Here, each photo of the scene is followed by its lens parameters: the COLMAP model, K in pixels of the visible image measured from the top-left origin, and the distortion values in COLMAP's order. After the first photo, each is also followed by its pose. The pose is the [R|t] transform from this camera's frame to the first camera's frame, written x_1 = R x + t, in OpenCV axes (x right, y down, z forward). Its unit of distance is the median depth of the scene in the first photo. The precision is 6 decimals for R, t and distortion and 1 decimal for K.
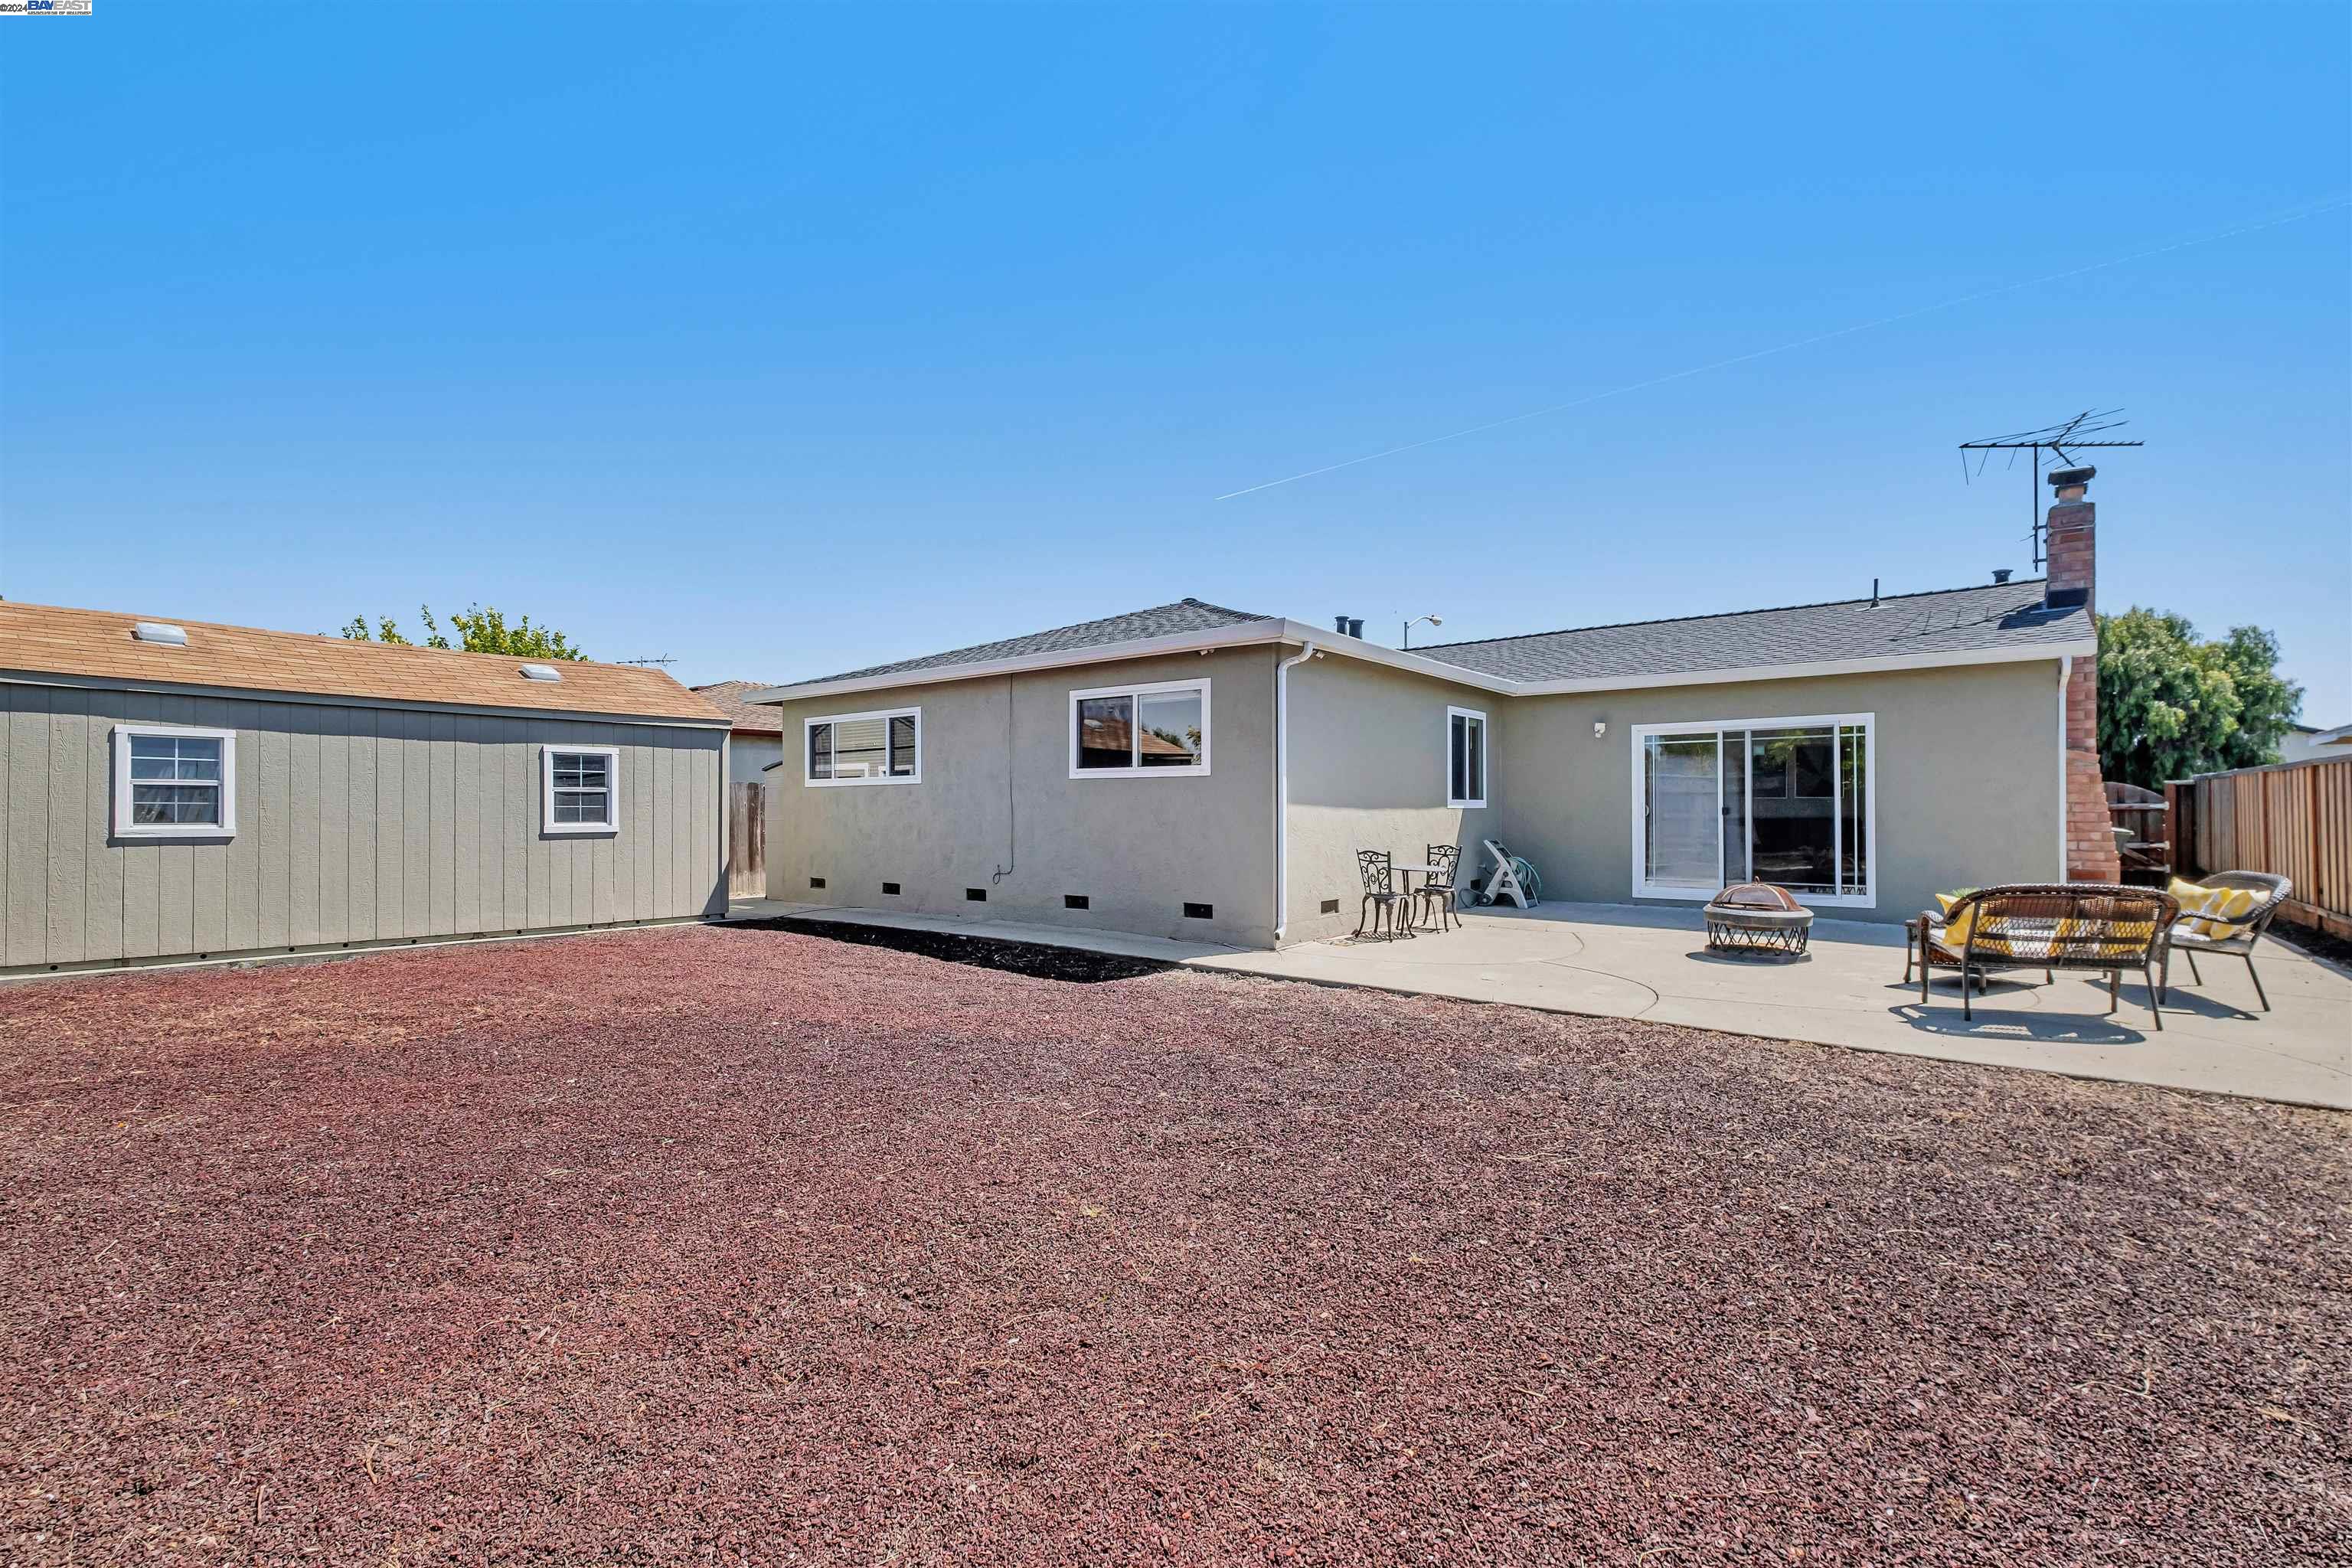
lens RADIAL K [[1023.9, 0, 1203.8], [0, 1023.9, 795.9], [0, 0, 1]] dist [-0.003036, -0.001427]
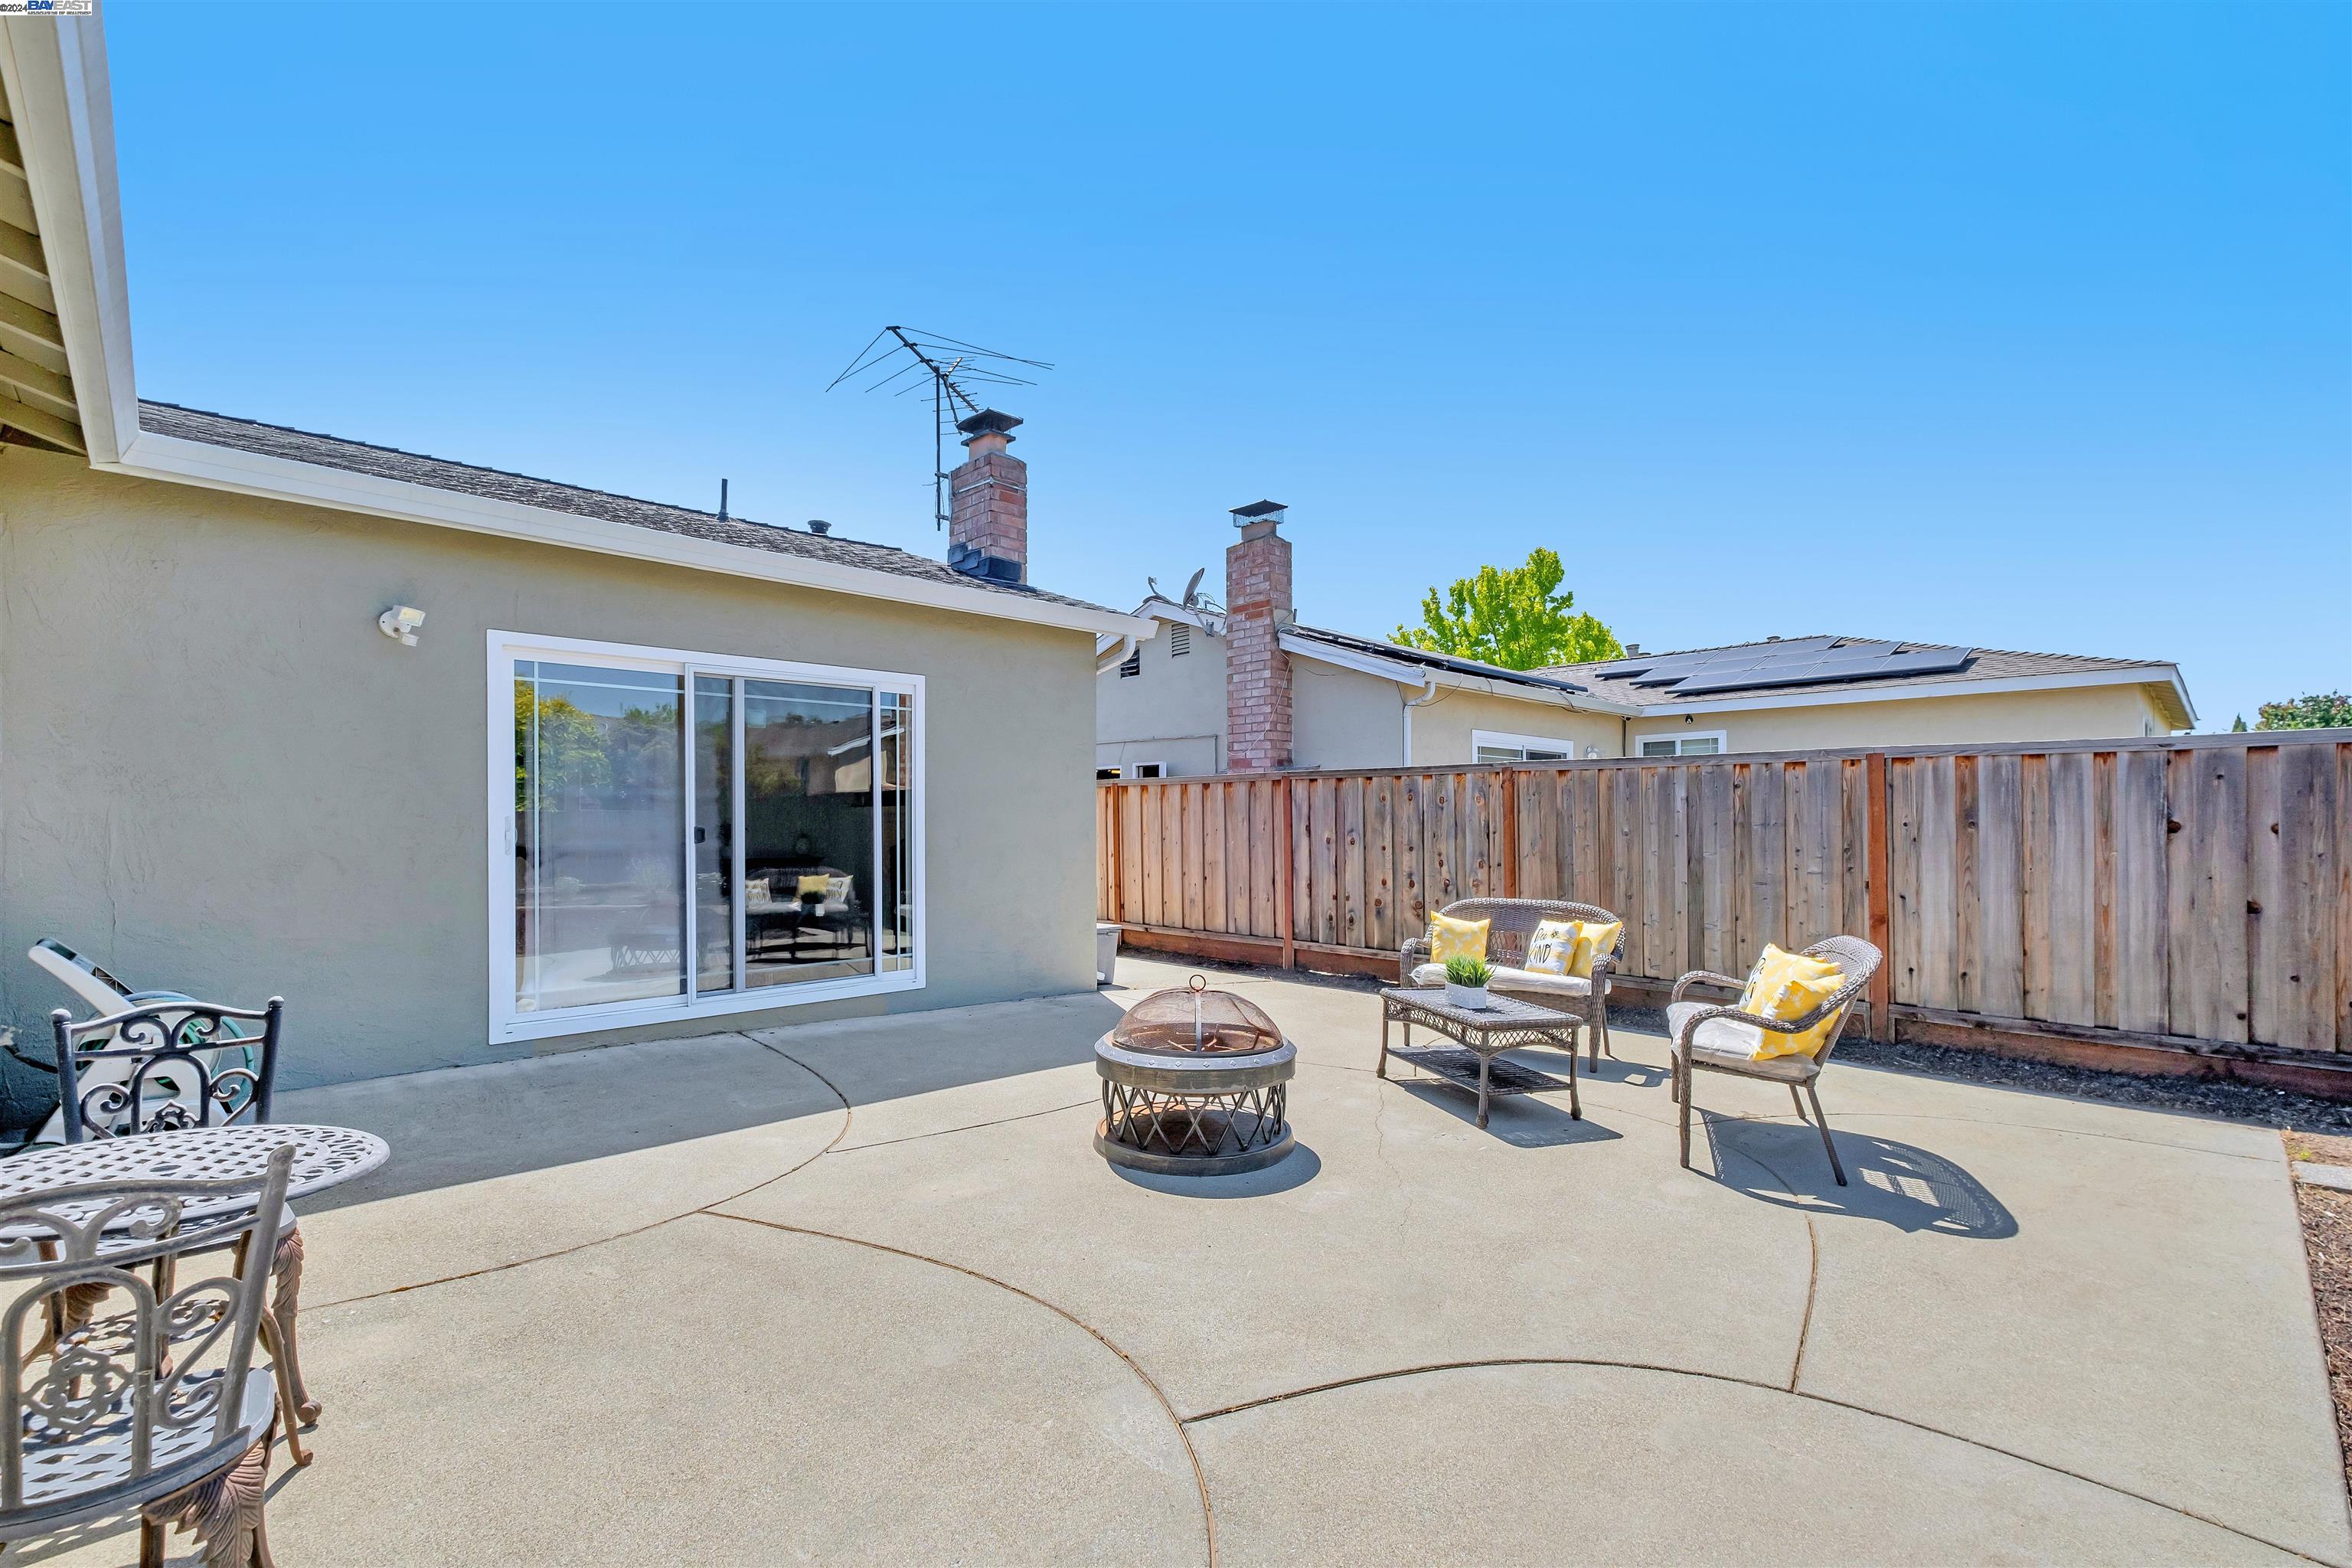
lens RADIAL K [[1037.2, 0, 1183.2], [0, 1037.2, 814.7], [0, 0, 1]] dist [-0.007842, -0.000815]
pose [[0.142734, 0.007881, 0.989730, 0.046892], [-0.008931, 0.999938, -0.006675, 0.006671], [-0.989721, -0.007887, 0.142795, 0.739733]]
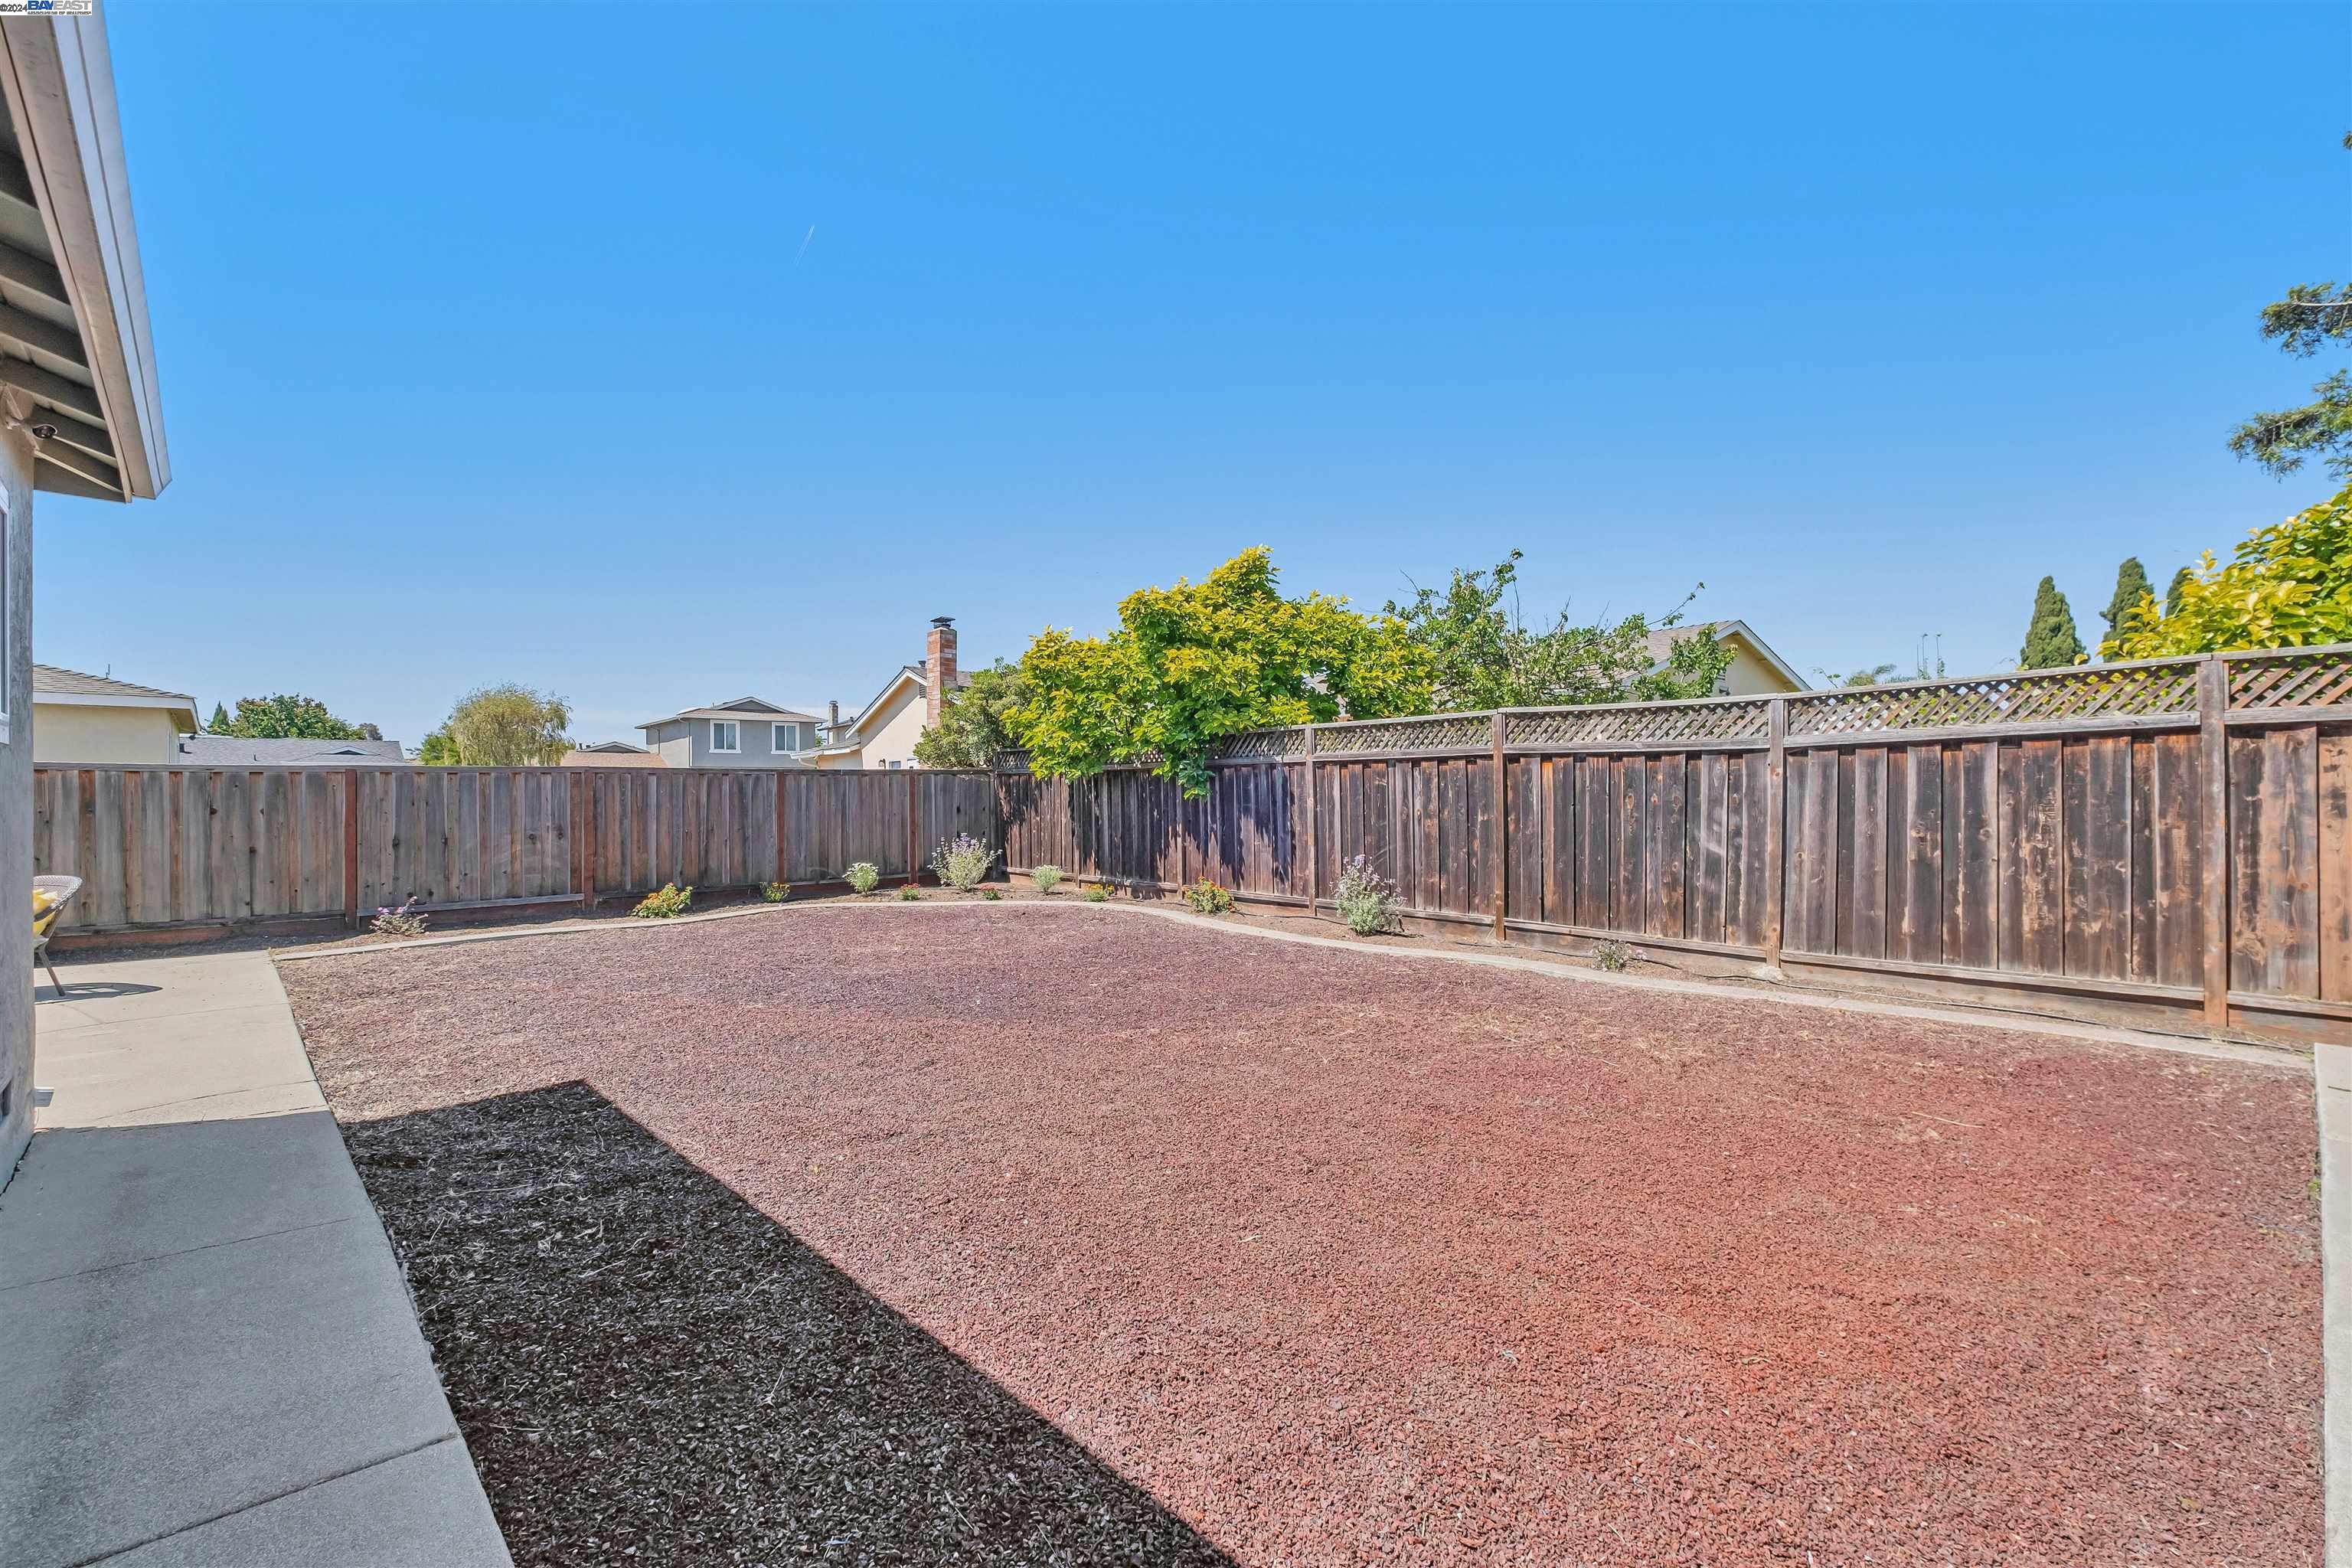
lens RADIAL K [[1023.9, 0, 1203.8], [0, 1023.9, 795.9], [0, 0, 1]] dist [-0.003036, -0.001427]
pose [[-0.988867, 0.009622, 0.148488, -0.437037], [0.008672, 0.999938, -0.007042, 0.005320], [-0.148547, -0.005676, -0.988889, 1.131289]]
